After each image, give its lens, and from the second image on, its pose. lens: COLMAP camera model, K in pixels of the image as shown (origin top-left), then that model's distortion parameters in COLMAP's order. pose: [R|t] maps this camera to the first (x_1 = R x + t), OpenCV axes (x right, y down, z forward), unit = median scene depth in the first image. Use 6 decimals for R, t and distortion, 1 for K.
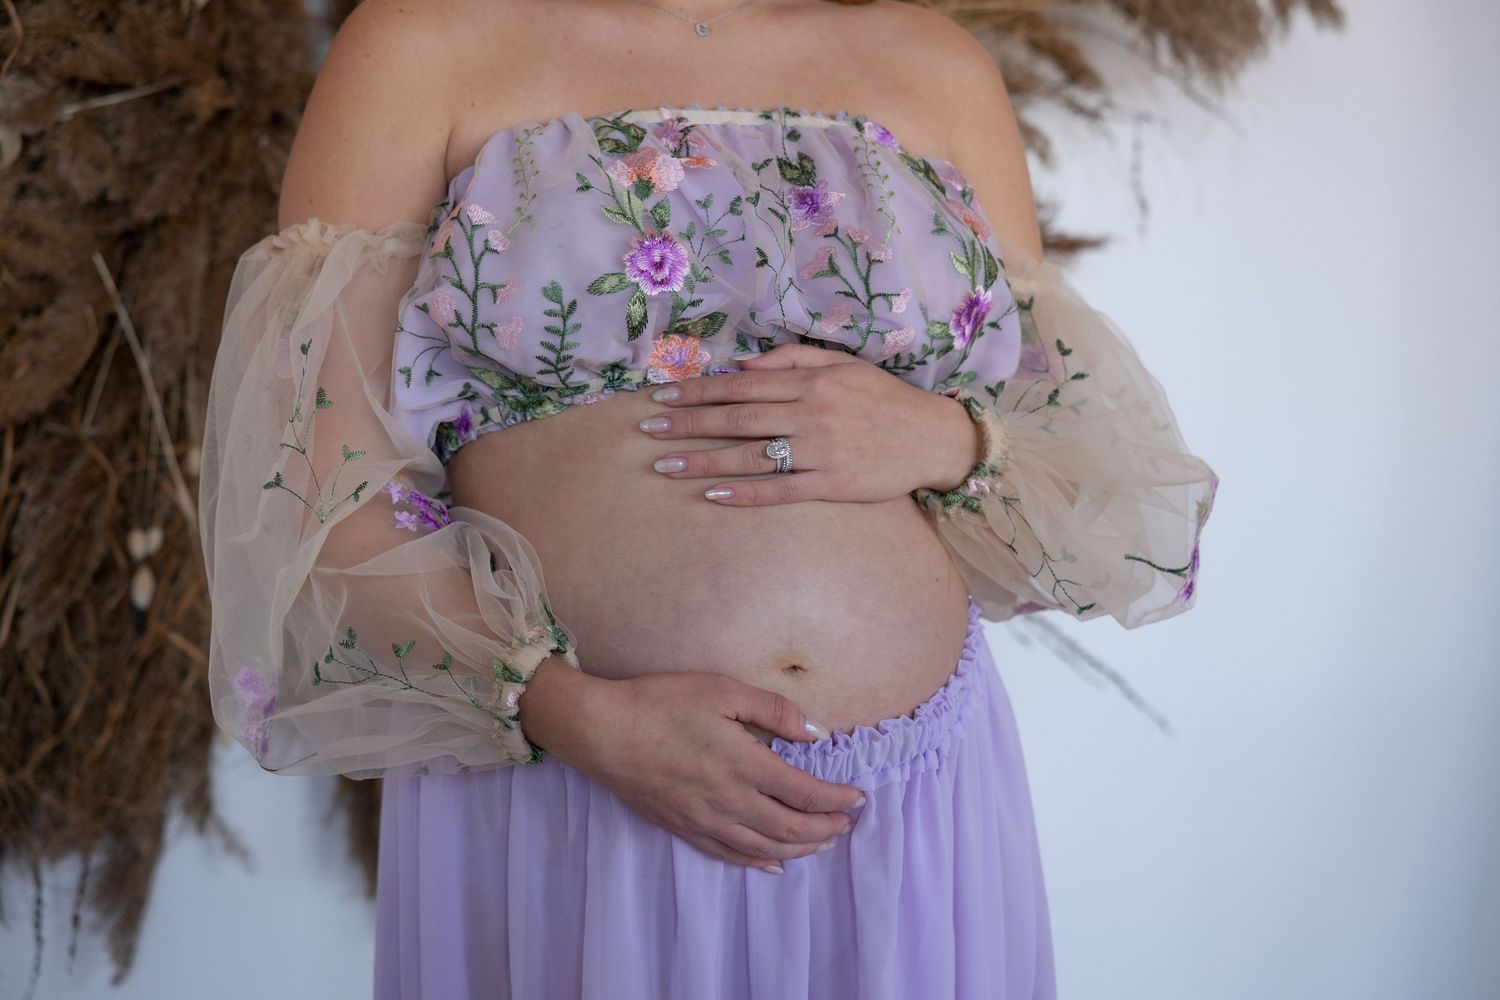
lens RADIAL K [[2929.9, 0, 750.0], [0, 2929.9, 500.0], [0, 0, 1]] dist [0.082268, 0.181464]
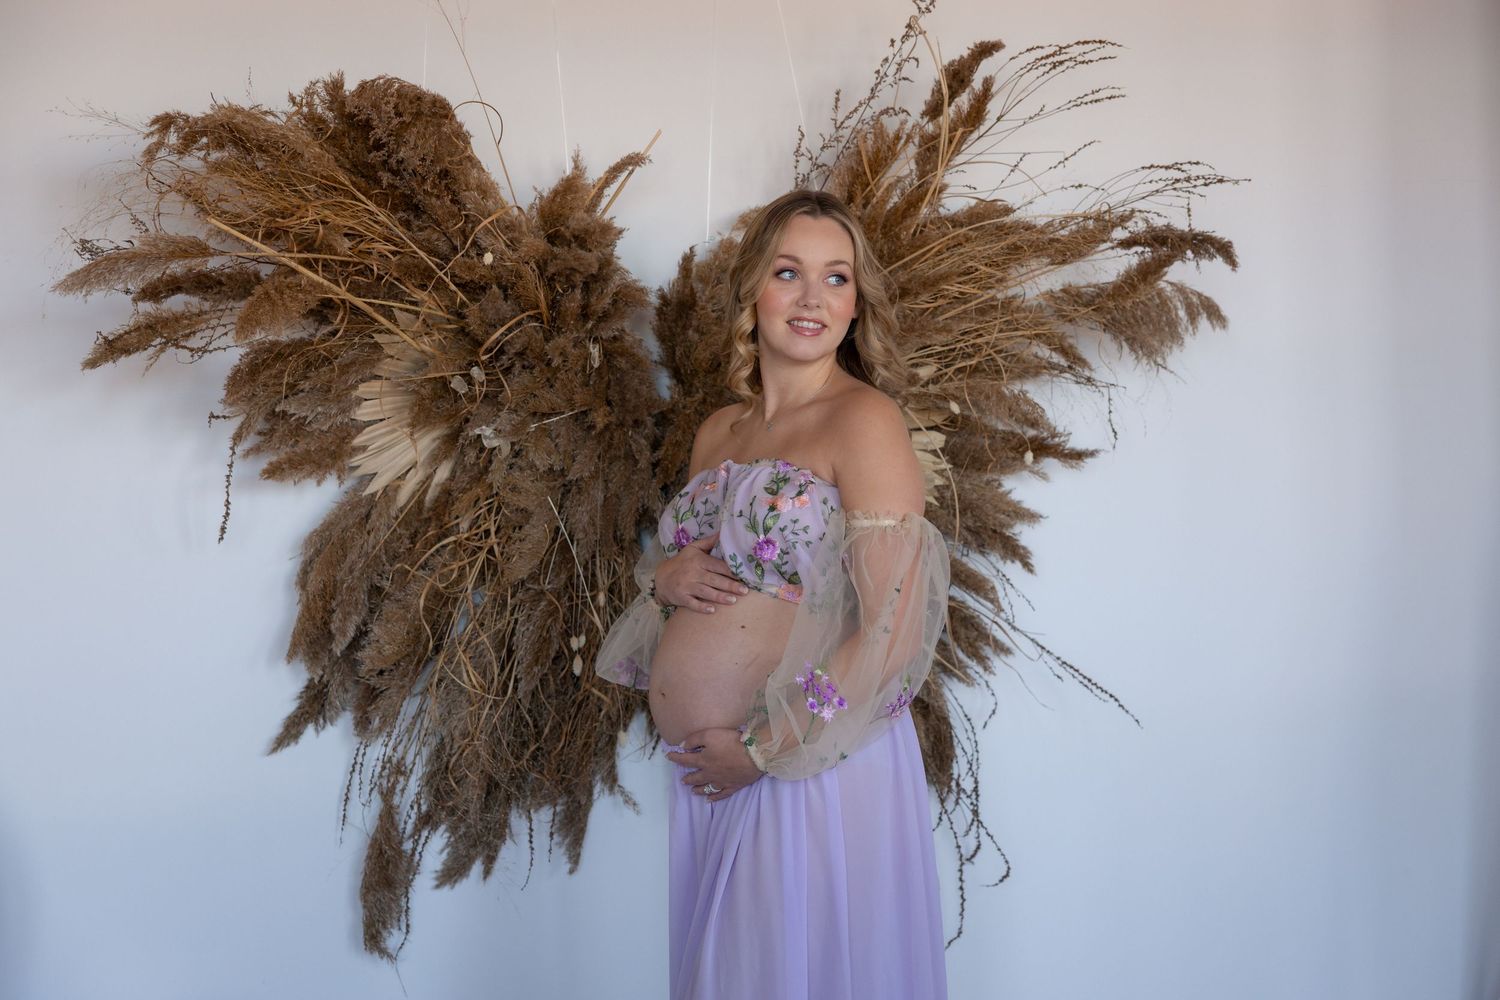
lens RADIAL K [[2519.7, 0, 750.0], [0, 2519.7, 500.0], [0, 0, 1]] dist [0.166317, 0.064606]
pose [[0.990900, -0.041239, -0.128130, 0.127171], [0.038127, 0.998918, -0.026648, -0.031016], [0.129090, 0.021521, 0.991399, -0.653049]]
